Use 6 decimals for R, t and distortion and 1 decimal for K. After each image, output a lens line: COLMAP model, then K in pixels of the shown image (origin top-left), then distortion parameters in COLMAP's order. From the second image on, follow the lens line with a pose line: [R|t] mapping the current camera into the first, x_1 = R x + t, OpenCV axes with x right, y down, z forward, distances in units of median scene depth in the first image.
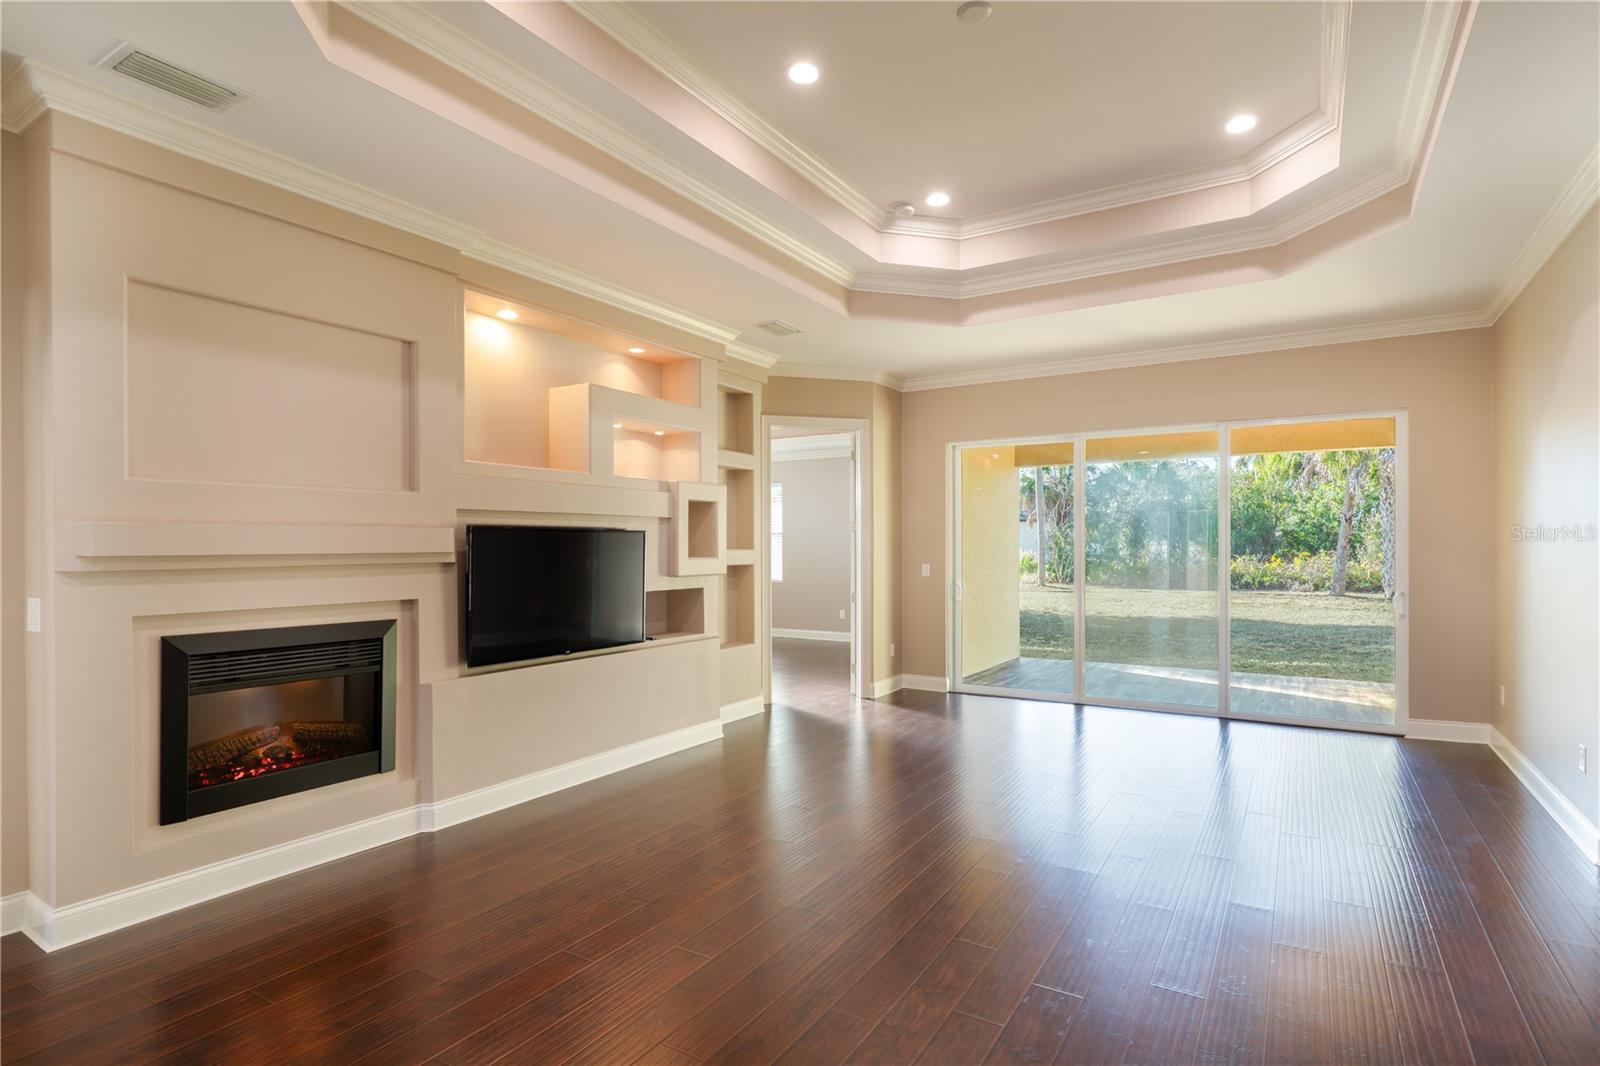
lens RADIAL K [[779.1, 0, 849.6], [0, 779.1, 551.6], [0, 0, 1]] dist [0.006670, -0.000441]
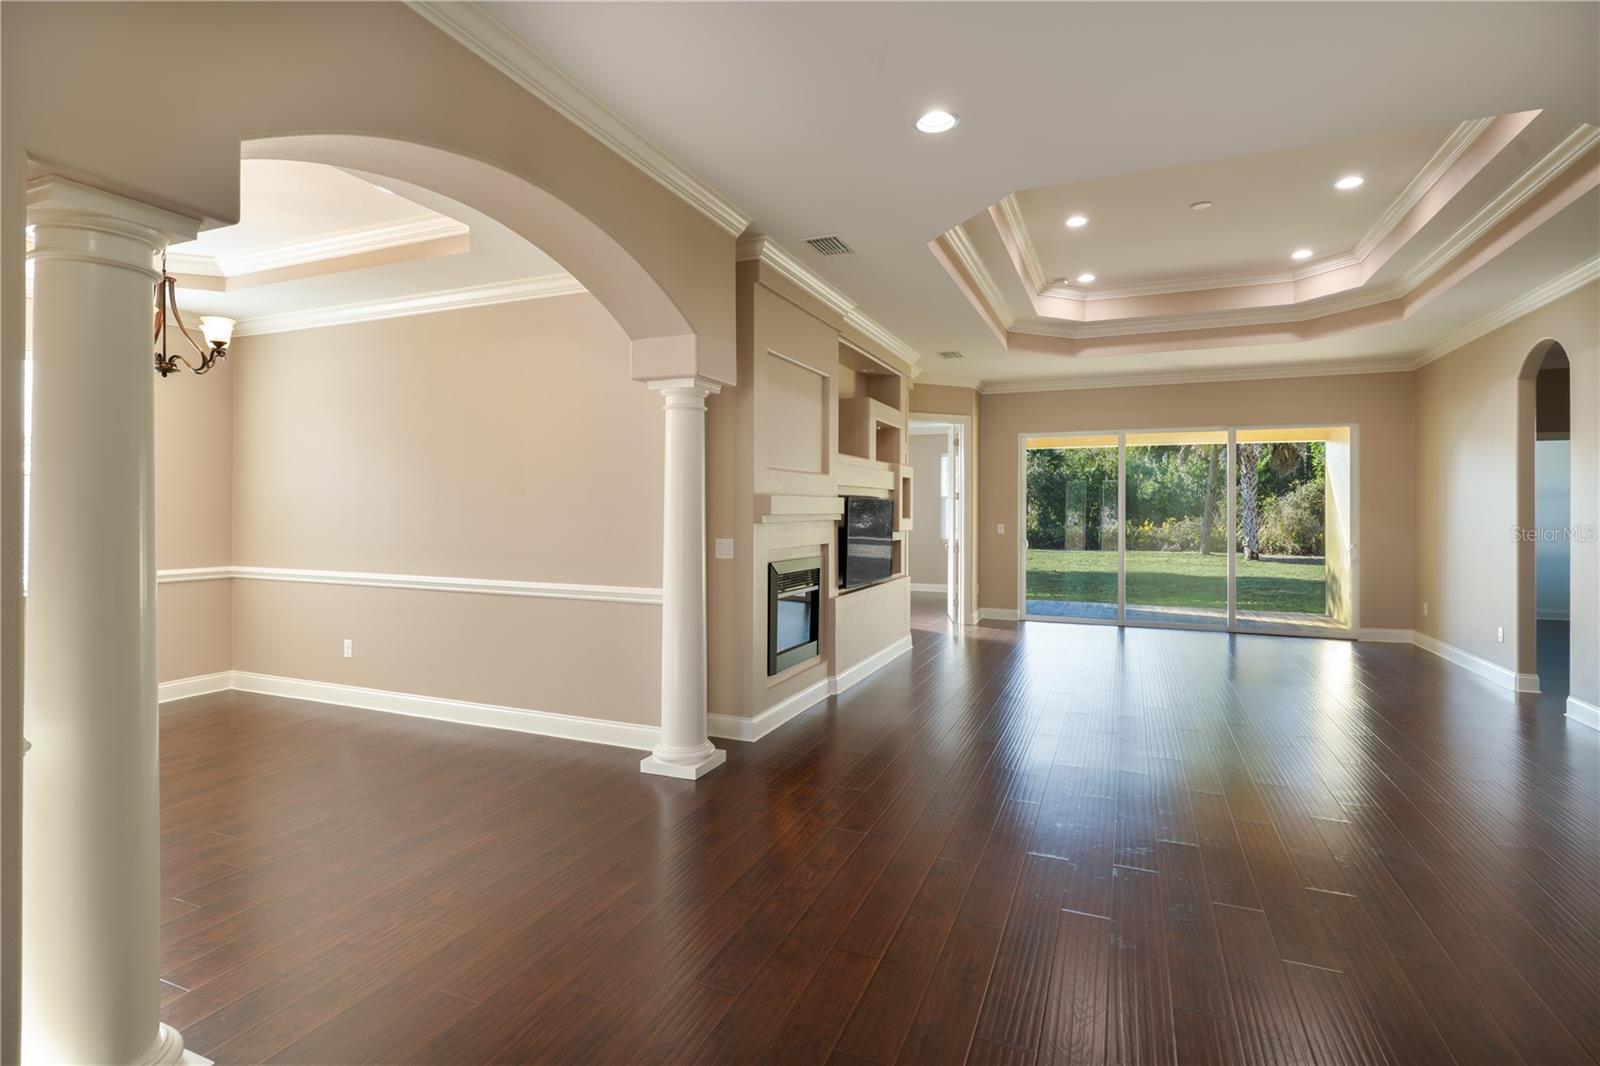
lens RADIAL K [[779.1, 0, 784.4], [0, 779.1, 506.1], [0, 0, 1]] dist [0.006670, -0.000441]
pose [[0.992057, 0.007937, 0.125536, -0.567572], [-0.006544, 0.999912, -0.011503, 0.003538], [-0.125616, 0.010591, 0.992022, -0.351327]]
